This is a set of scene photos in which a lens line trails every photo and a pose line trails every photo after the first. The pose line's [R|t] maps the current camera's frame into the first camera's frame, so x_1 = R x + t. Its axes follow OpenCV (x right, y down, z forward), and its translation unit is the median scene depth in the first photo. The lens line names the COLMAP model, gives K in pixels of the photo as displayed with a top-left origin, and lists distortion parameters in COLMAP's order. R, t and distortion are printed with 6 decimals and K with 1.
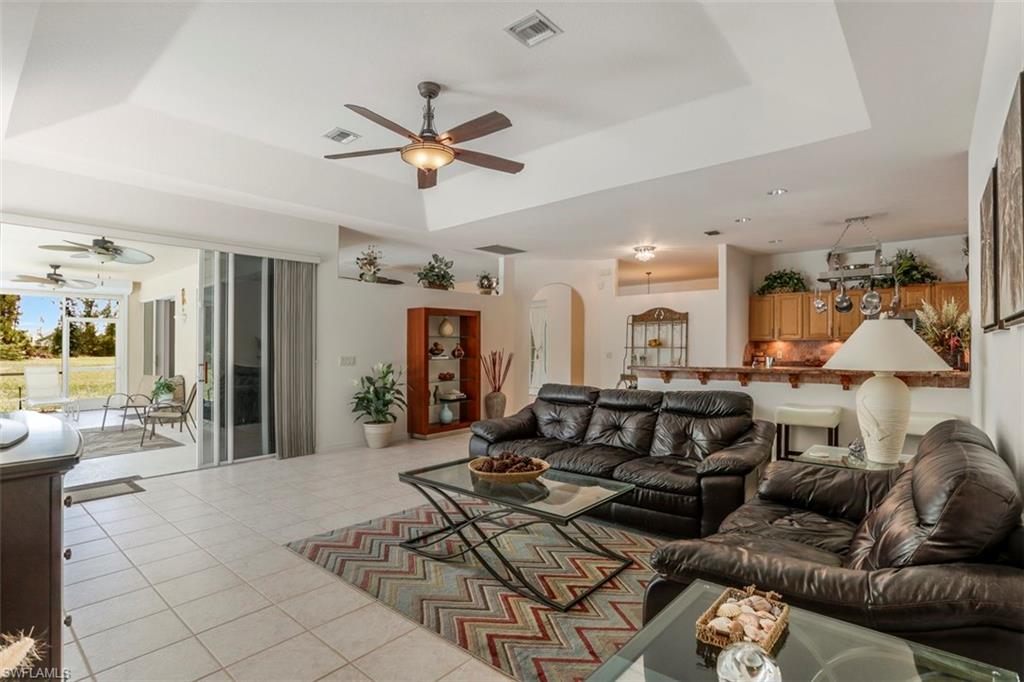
lens RADIAL K [[502.3, 0, 520.8], [0, 502.3, 343.0], [0, 0, 1]] dist [-0.030321, 0.010004]
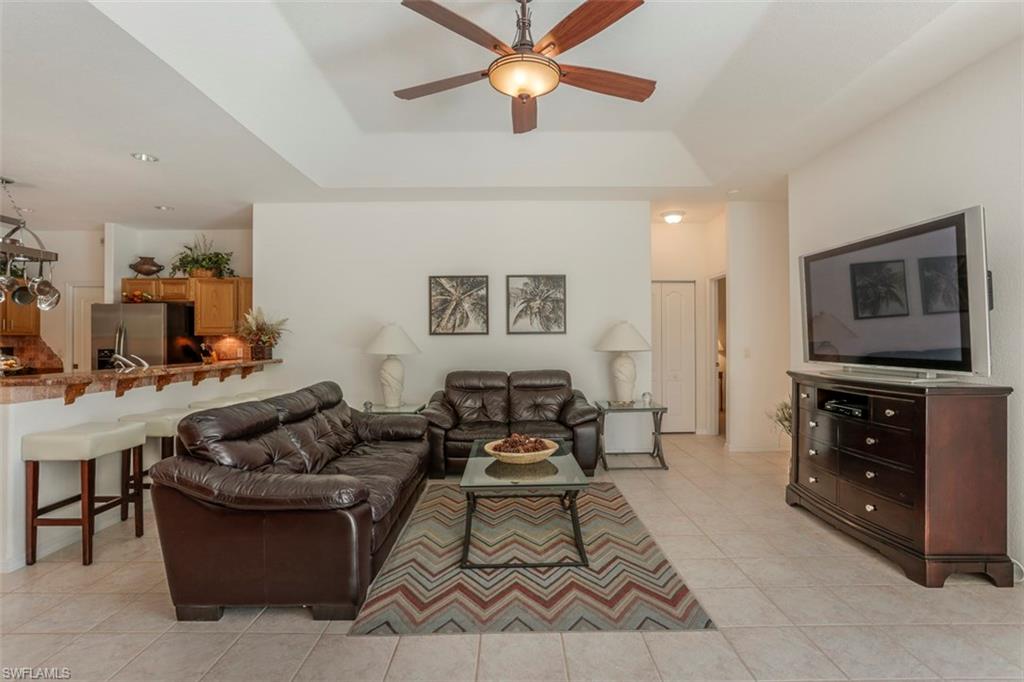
lens RADIAL K [[502.3, 0, 513.2], [0, 502.3, 345.5], [0, 0, 1]] dist [-0.030321, 0.010004]
pose [[-0.653618, -0.000667, 0.756824, -0.518603], [-0.000750, 1.000000, 0.000233, 0.011333], [-0.756824, -0.000415, -0.653618, 1.058281]]
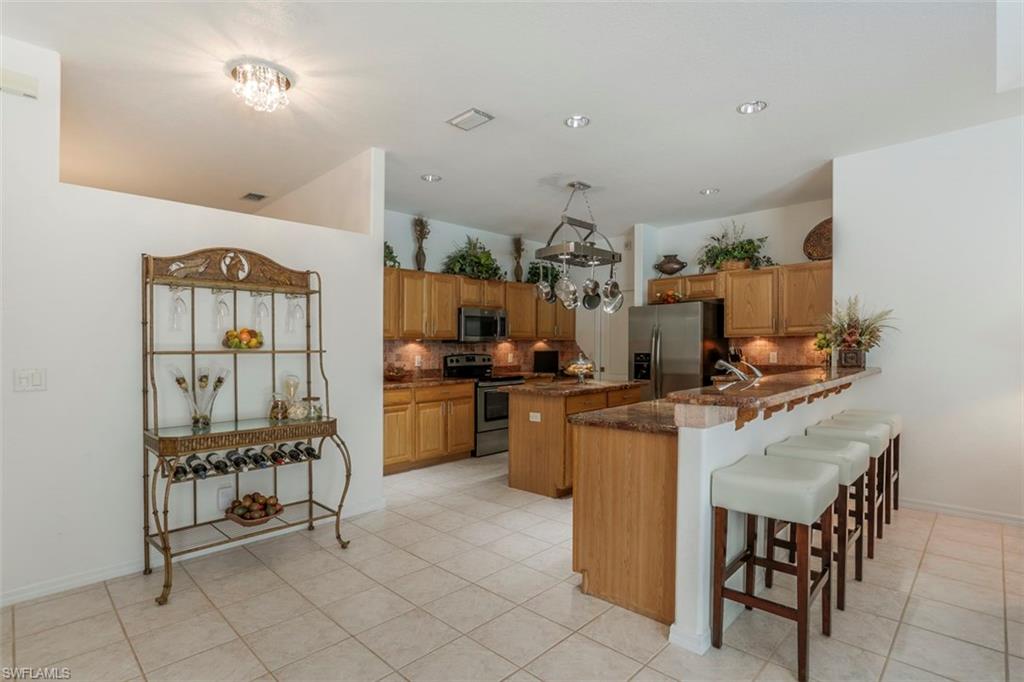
lens RADIAL K [[502.3, 0, 514.1], [0, 502.3, 346.7], [0, 0, 1]] dist [-0.030321, 0.010004]
pose [[0.056450, 0.004461, 0.998395, -0.153988], [0.001202, 0.999989, -0.004536, 0.011586], [-0.998405, 0.001456, 0.056444, 1.255714]]
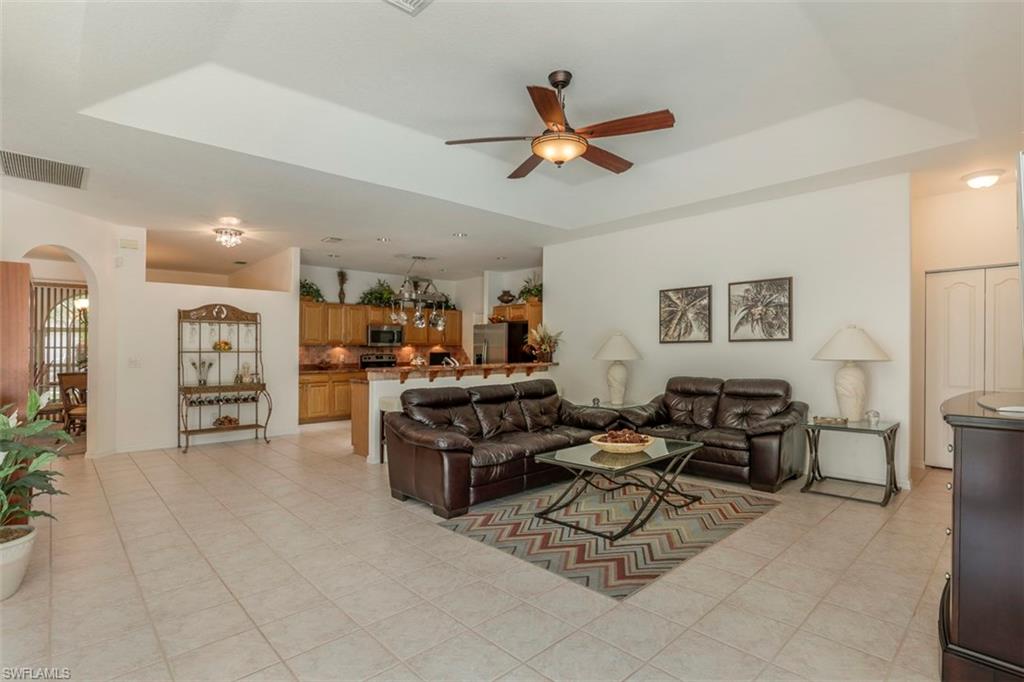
lens RADIAL K [[502.3, 0, 517.0], [0, 502.3, 347.0], [0, 0, 1]] dist [-0.030321, 0.010004]
pose [[0.102048, 0.007338, 0.994752, -0.819897], [-0.004321, 0.999967, -0.006933, 0.007726], [-0.994770, -0.003591, 0.102076, 0.692229]]
